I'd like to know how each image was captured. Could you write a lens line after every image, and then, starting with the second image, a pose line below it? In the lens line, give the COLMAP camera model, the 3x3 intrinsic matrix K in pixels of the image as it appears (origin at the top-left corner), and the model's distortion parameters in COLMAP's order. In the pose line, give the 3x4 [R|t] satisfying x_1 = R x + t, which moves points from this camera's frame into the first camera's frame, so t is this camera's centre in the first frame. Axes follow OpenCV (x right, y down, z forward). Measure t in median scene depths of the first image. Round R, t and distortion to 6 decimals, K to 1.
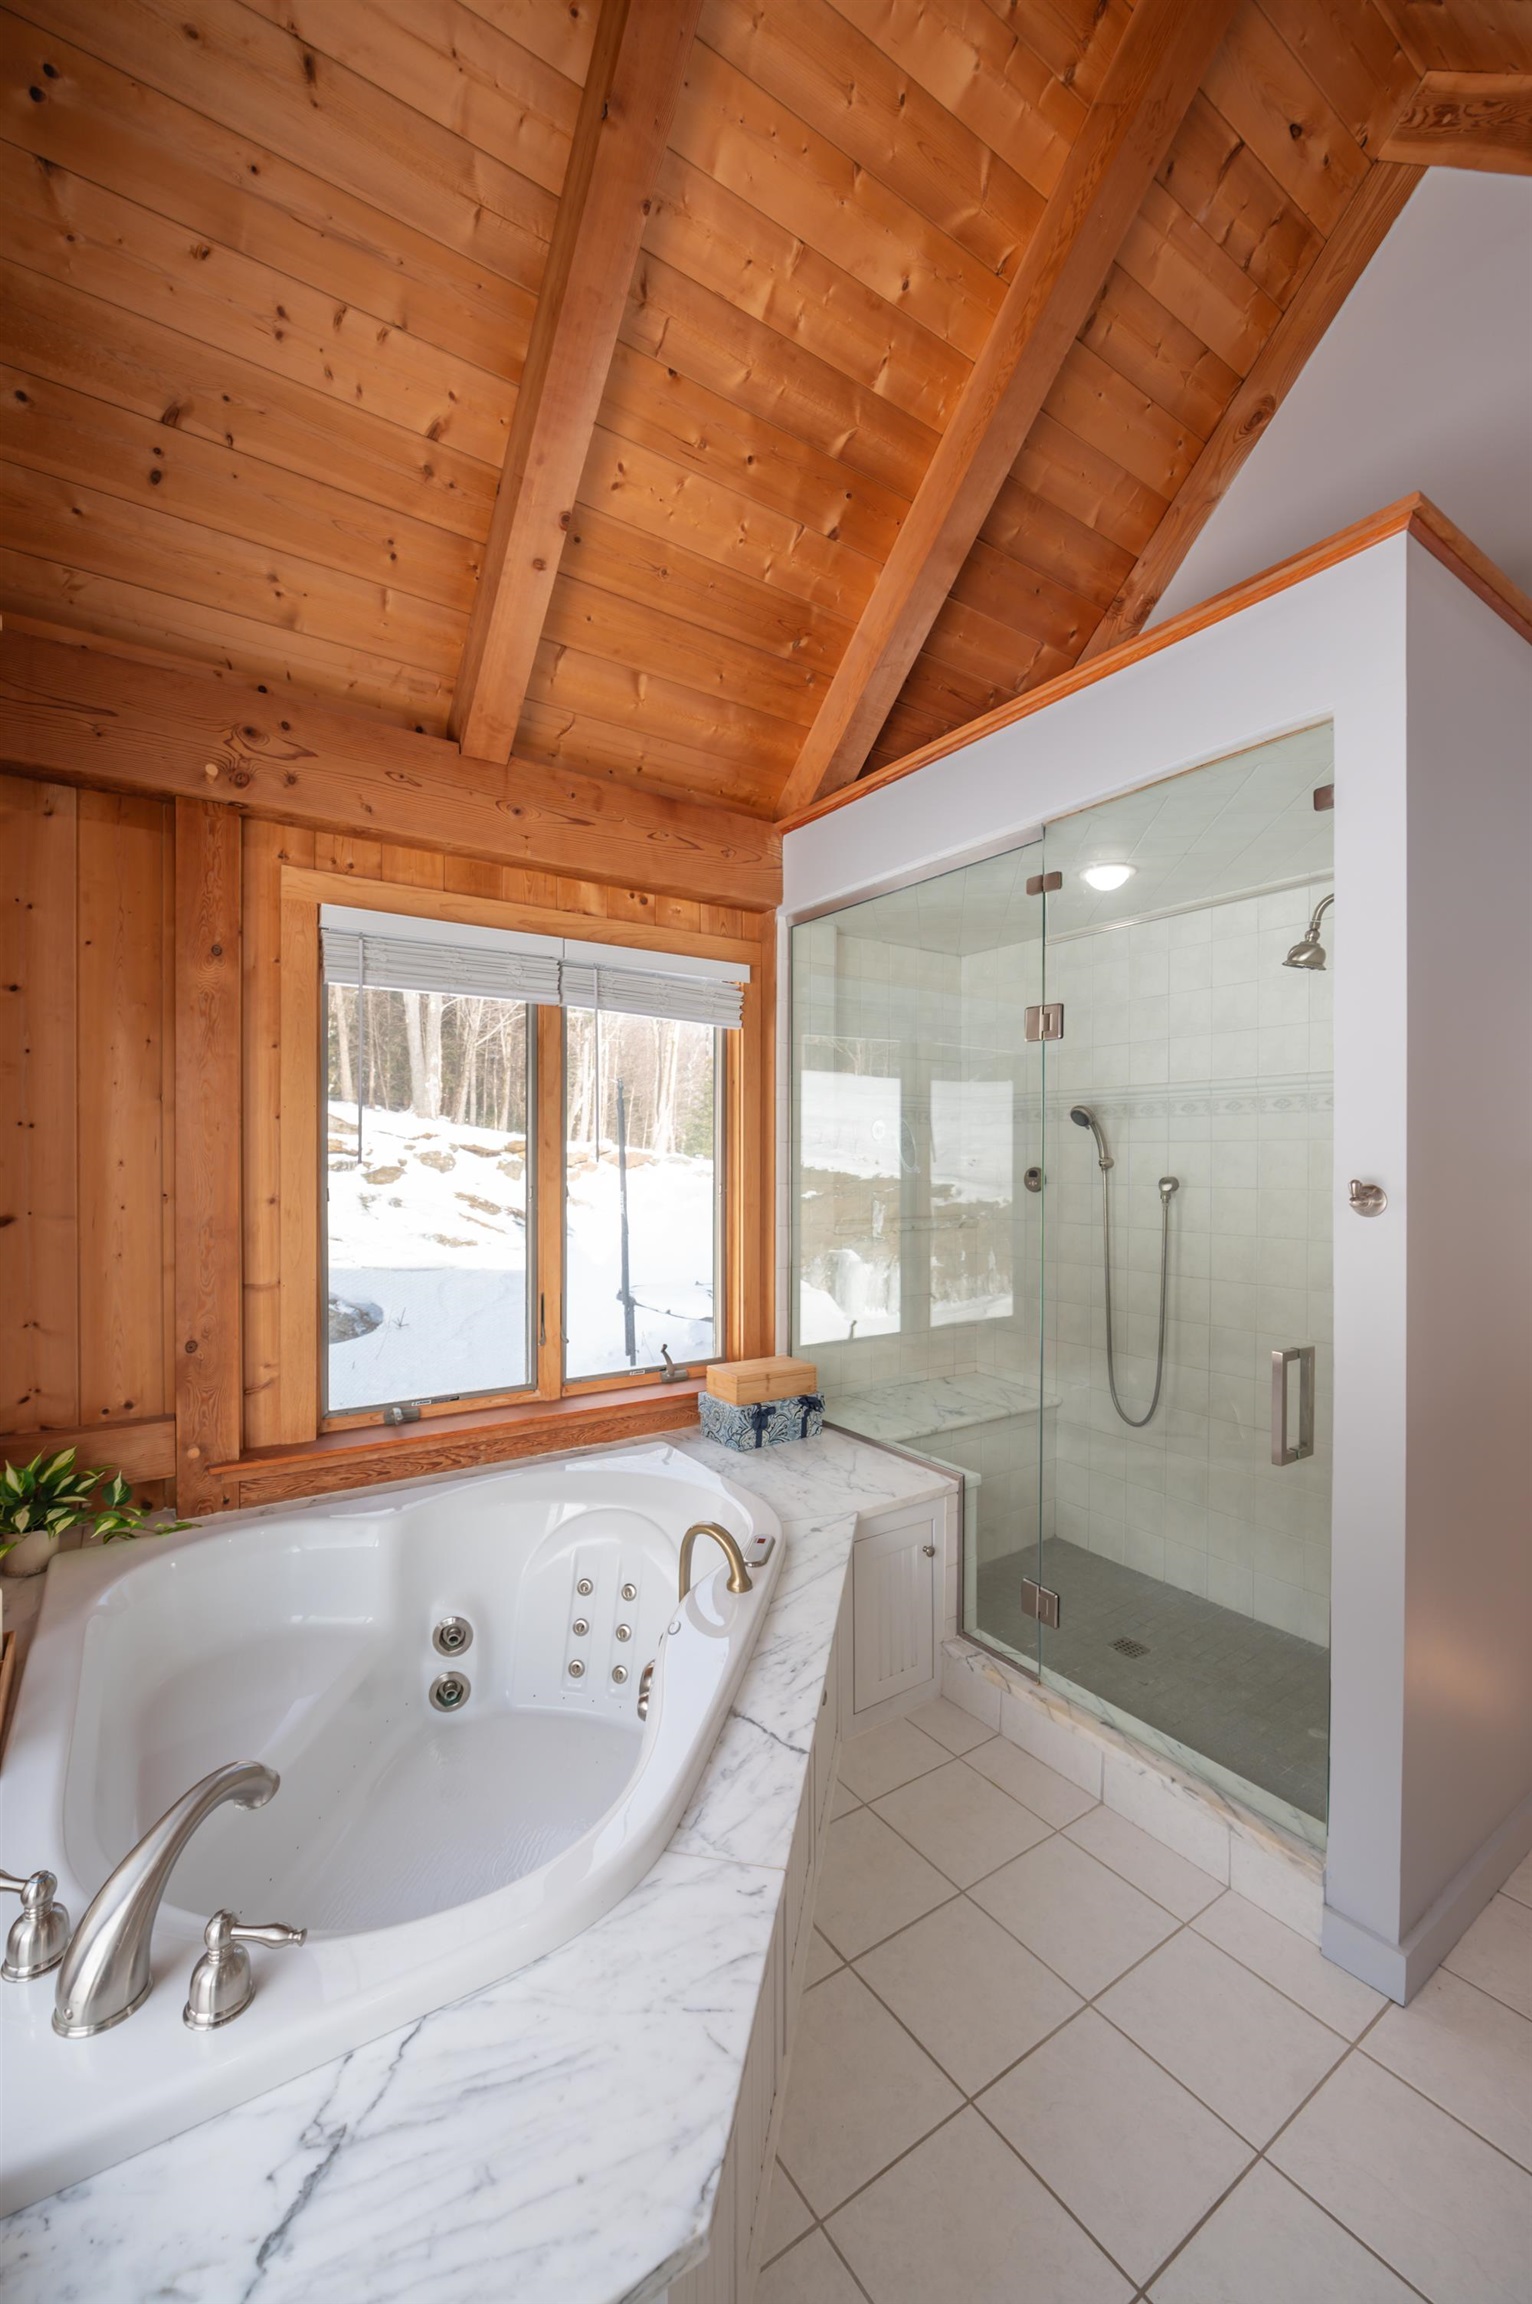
lens RADIAL K [[918.6, 0, 756.2], [0, 918.6, 1157.7], [0, 0, 1]] dist [-0.006120, -0.000893]
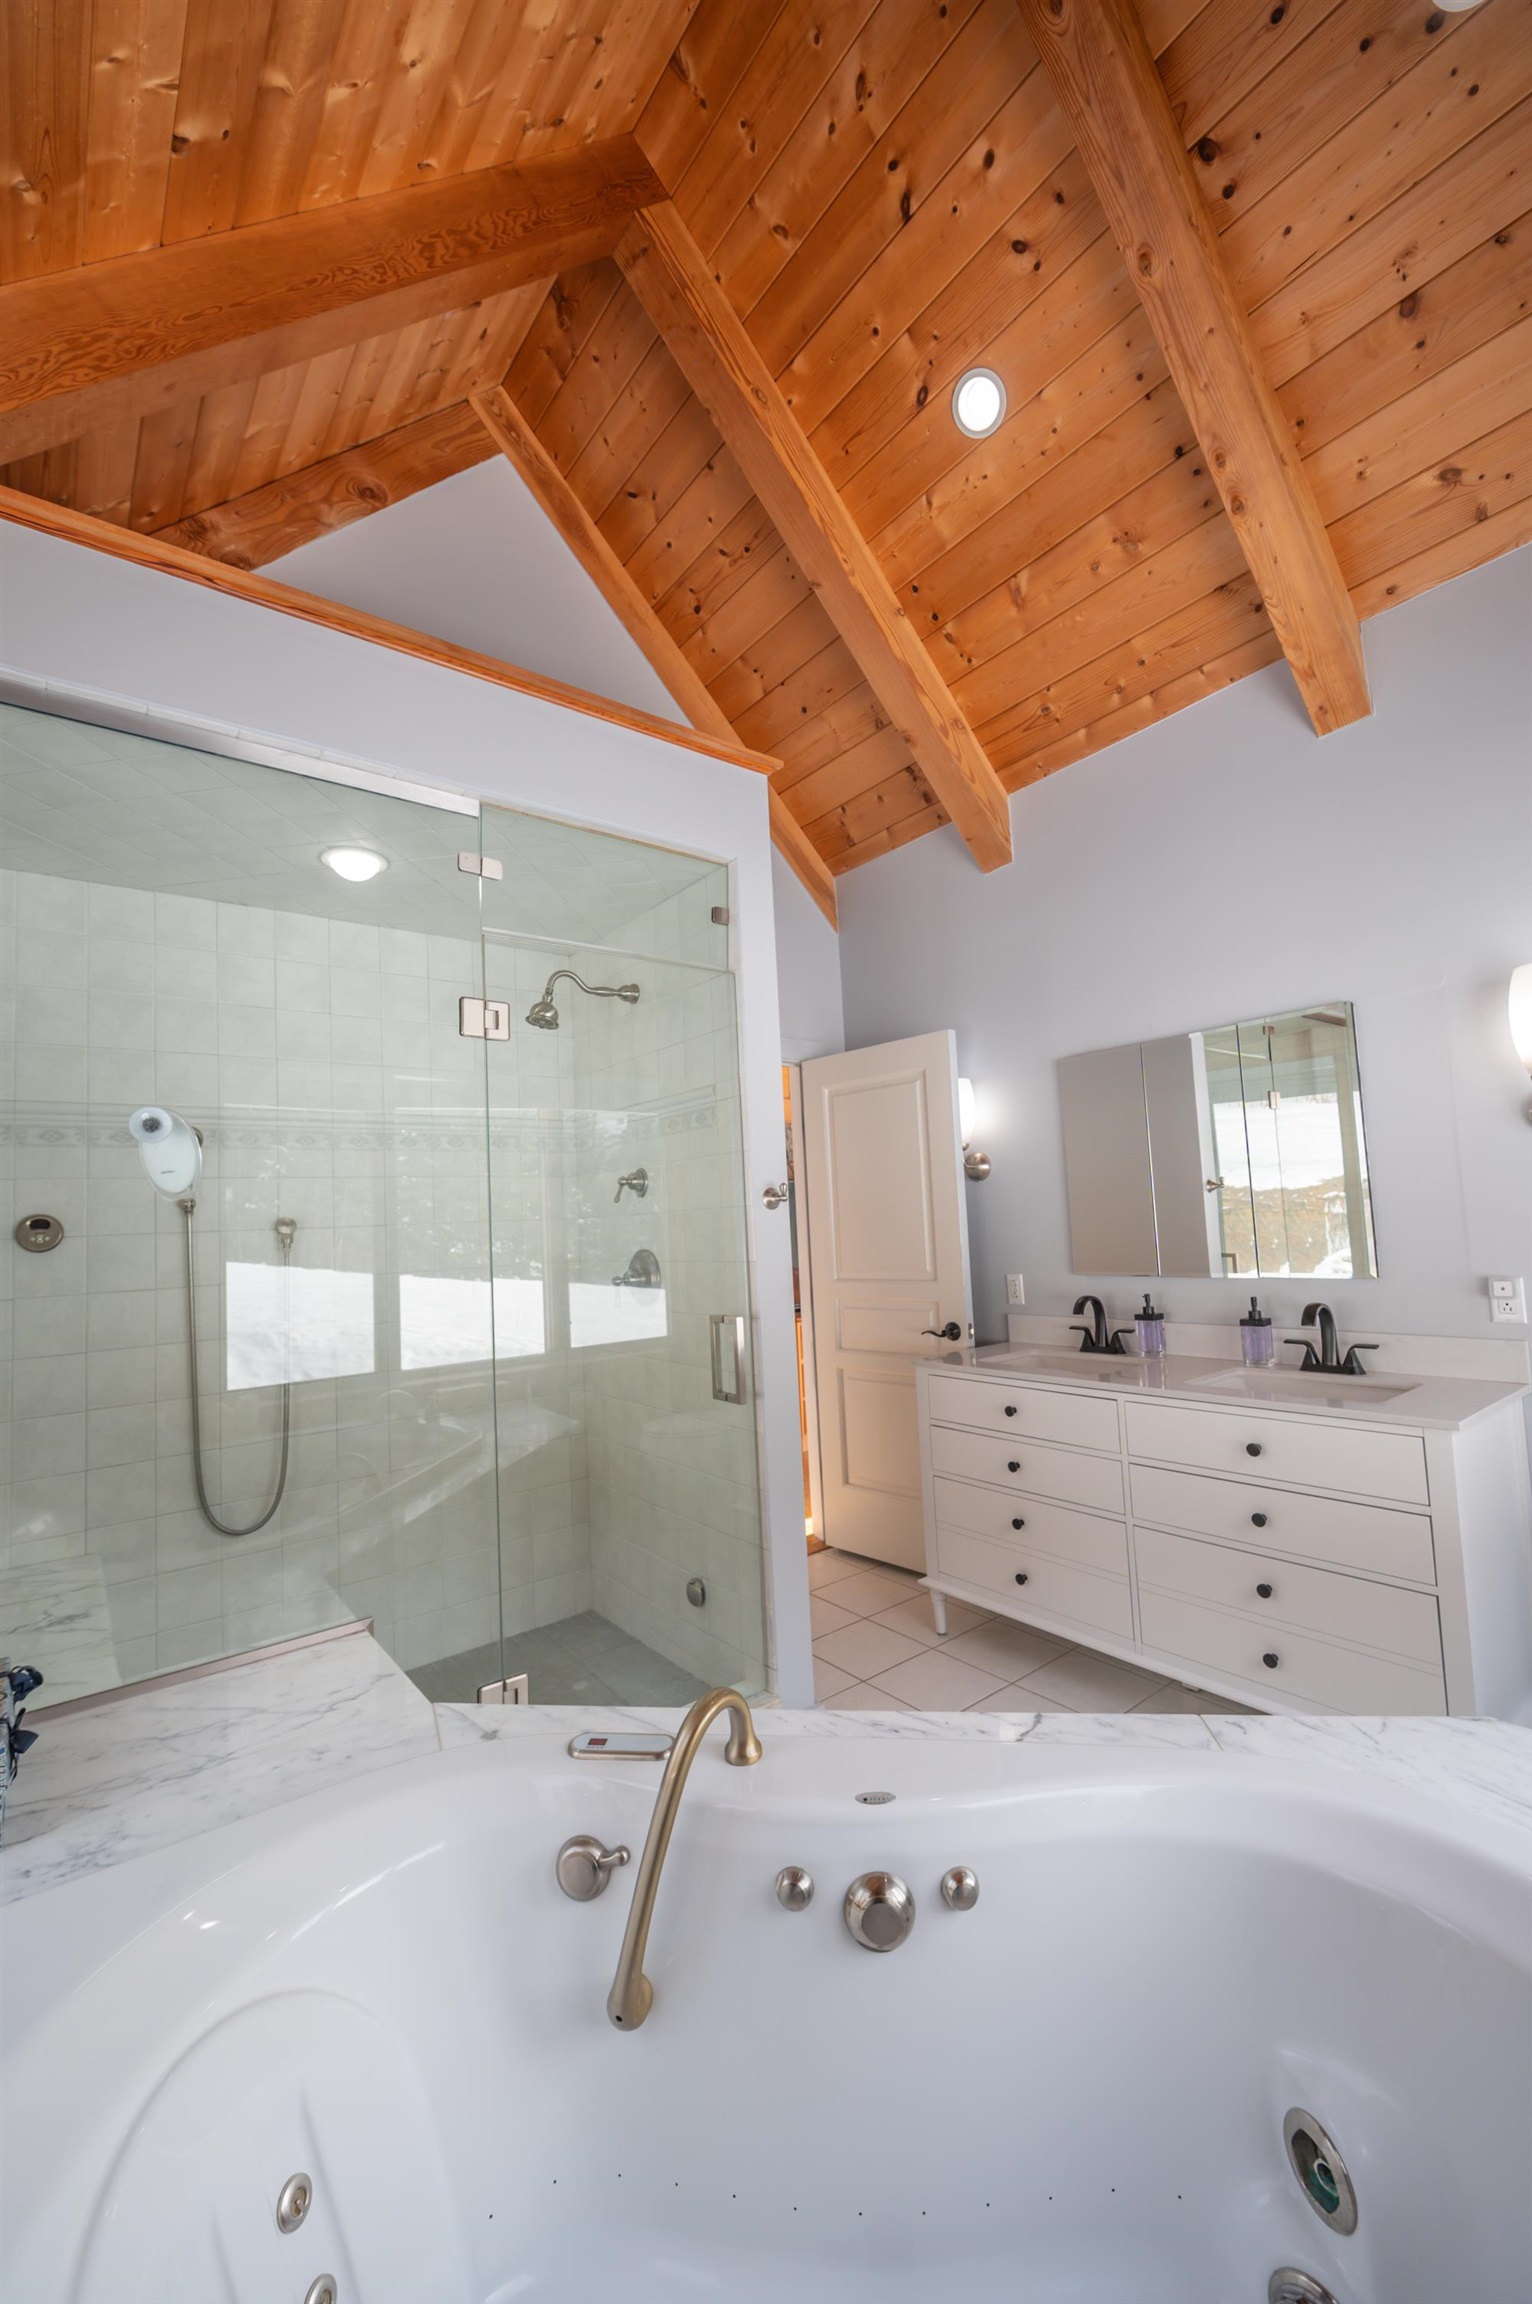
lens RADIAL K [[918.6, 0, 753.7], [0, 918.6, 1158.4], [0, 0, 1]] dist [-0.006120, -0.000893]
pose [[-0.064963, 0.076470, 0.994953, -0.473678], [0.046036, 0.996228, -0.073562, 0.052167], [-0.996825, 0.041025, -0.068238, 0.666759]]
